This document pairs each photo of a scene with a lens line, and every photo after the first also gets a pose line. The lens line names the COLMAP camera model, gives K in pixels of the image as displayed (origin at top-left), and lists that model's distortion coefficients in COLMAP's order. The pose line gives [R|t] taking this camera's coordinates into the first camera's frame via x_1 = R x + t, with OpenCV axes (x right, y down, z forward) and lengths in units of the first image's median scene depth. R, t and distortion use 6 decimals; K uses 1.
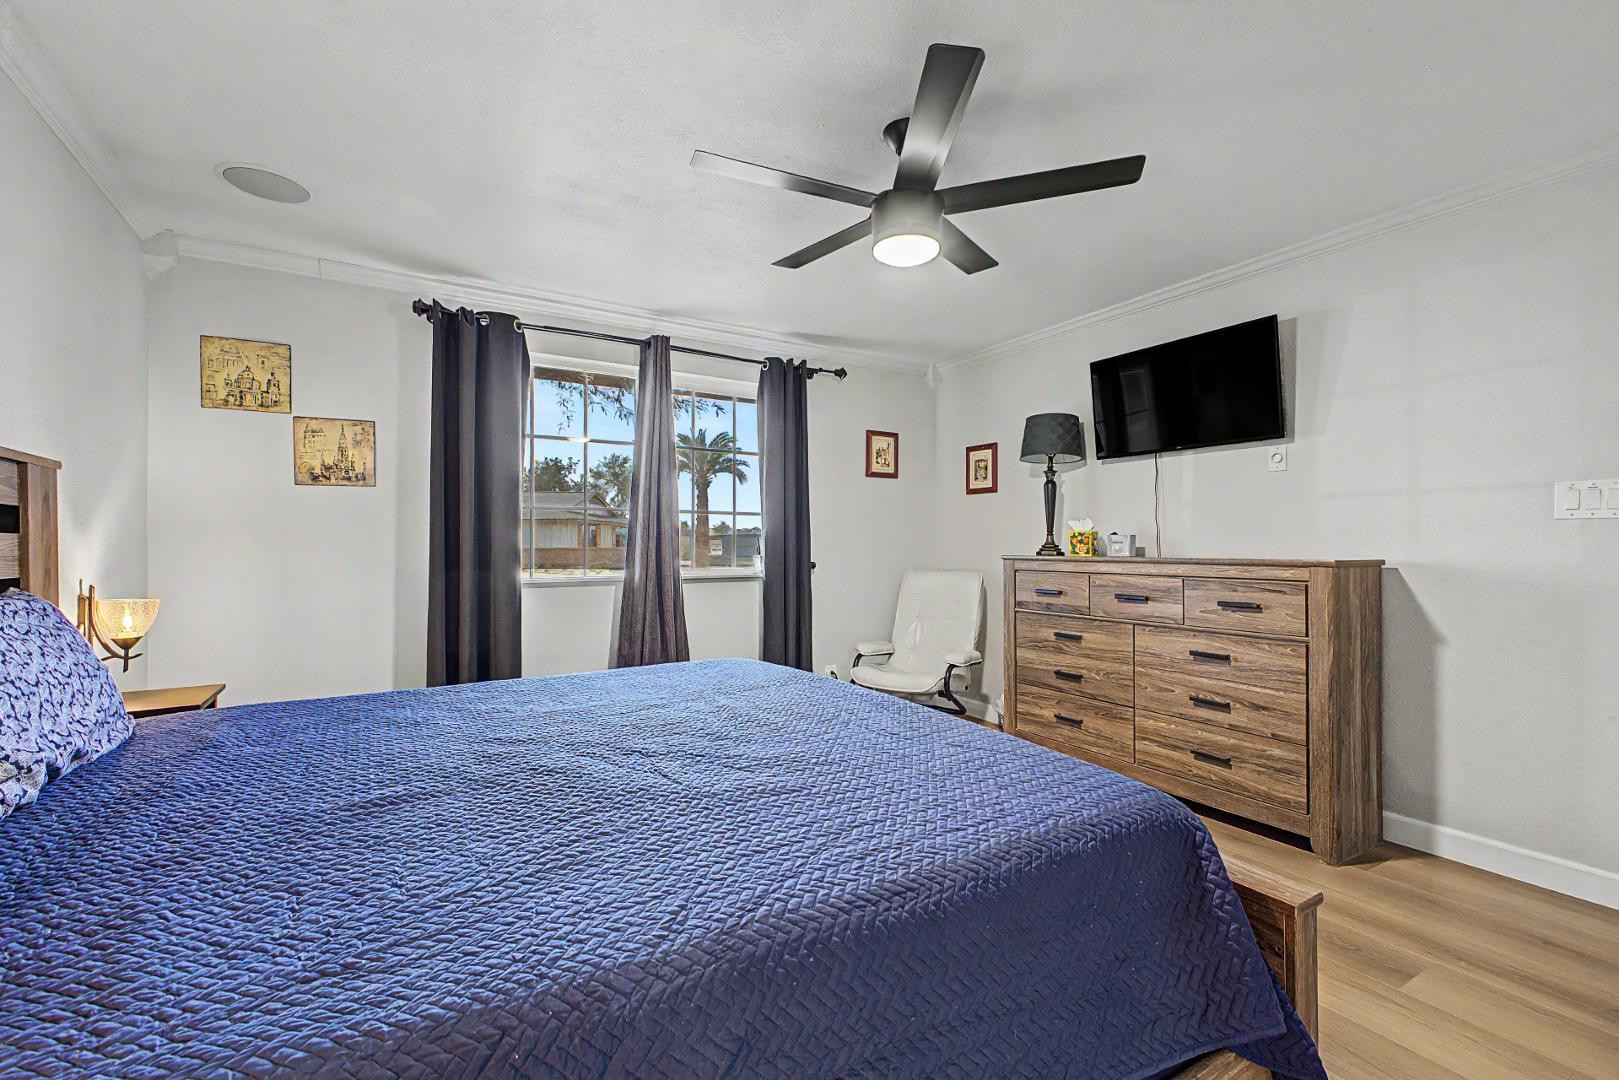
lens RADIAL K [[702.3, 0, 809.3], [0, 702.3, 541.0], [0, 0, 1]] dist [0.001840, -0.001469]
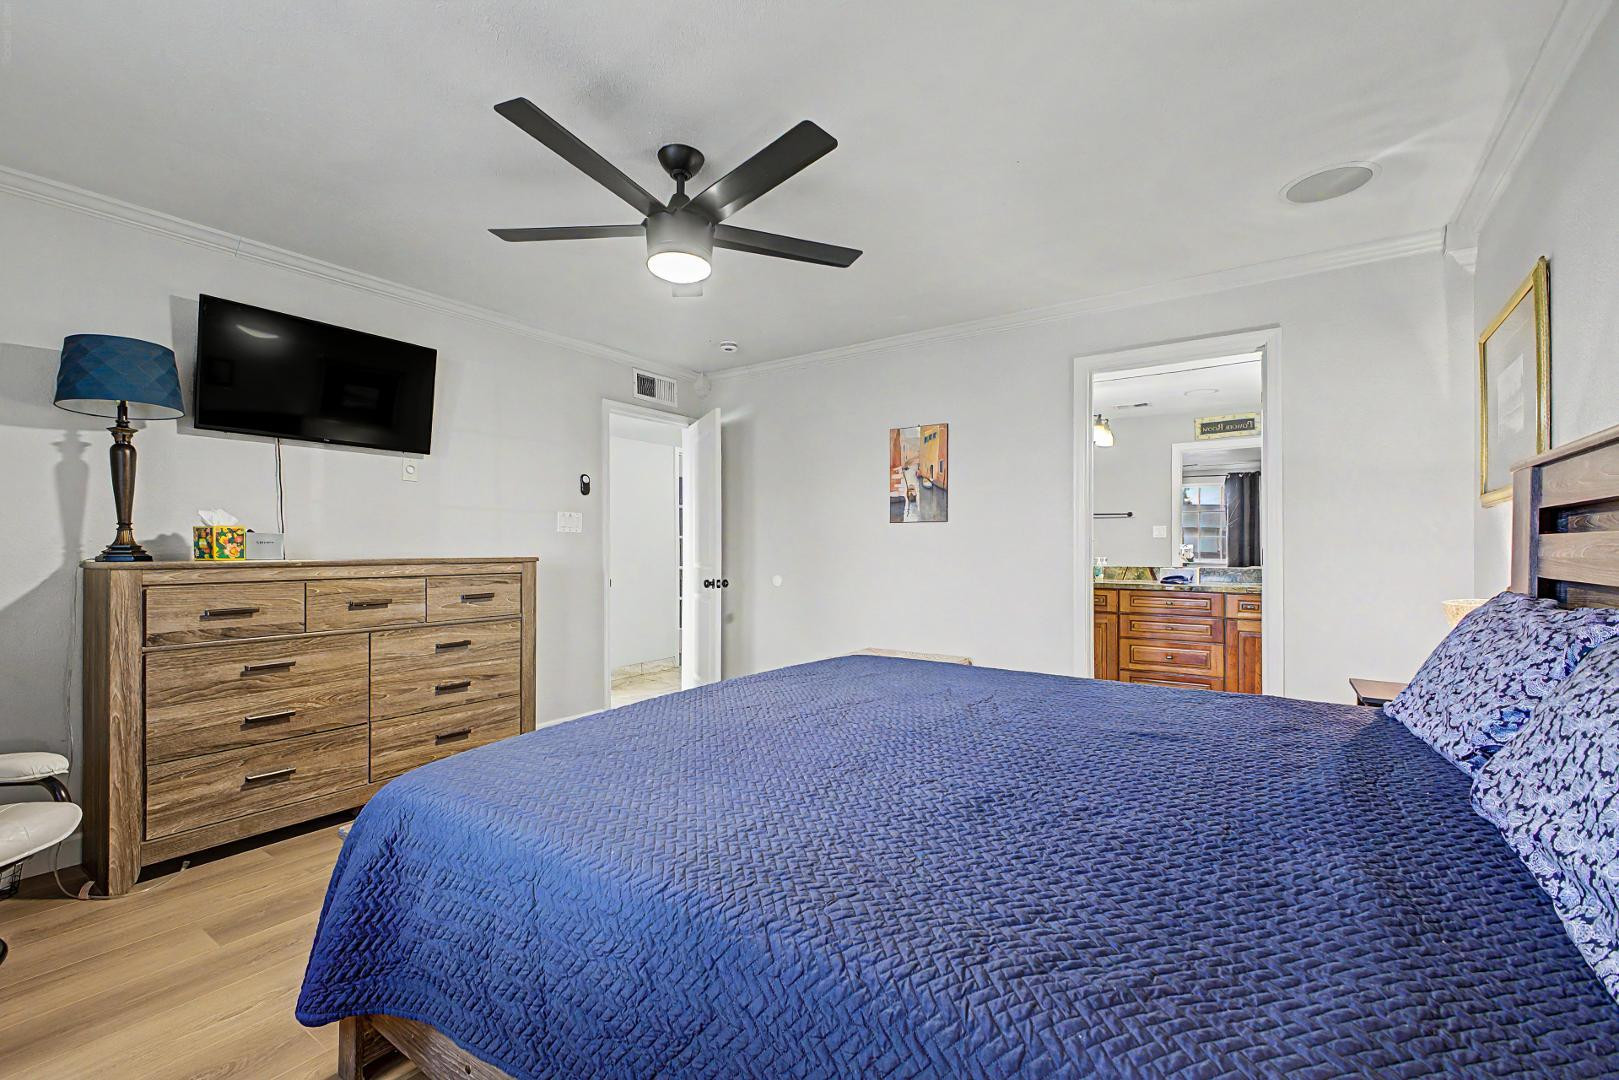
lens RADIAL K [[702.3, 0, 802.0], [0, 702.3, 543.4], [0, 0, 1]] dist [0.001840, -0.001469]
pose [[-0.433457, 0.001076, 0.901174, -0.622125], [-0.009605, 0.999937, -0.005813, 0.002388], [-0.901123, -0.011175, -0.433419, 0.902604]]
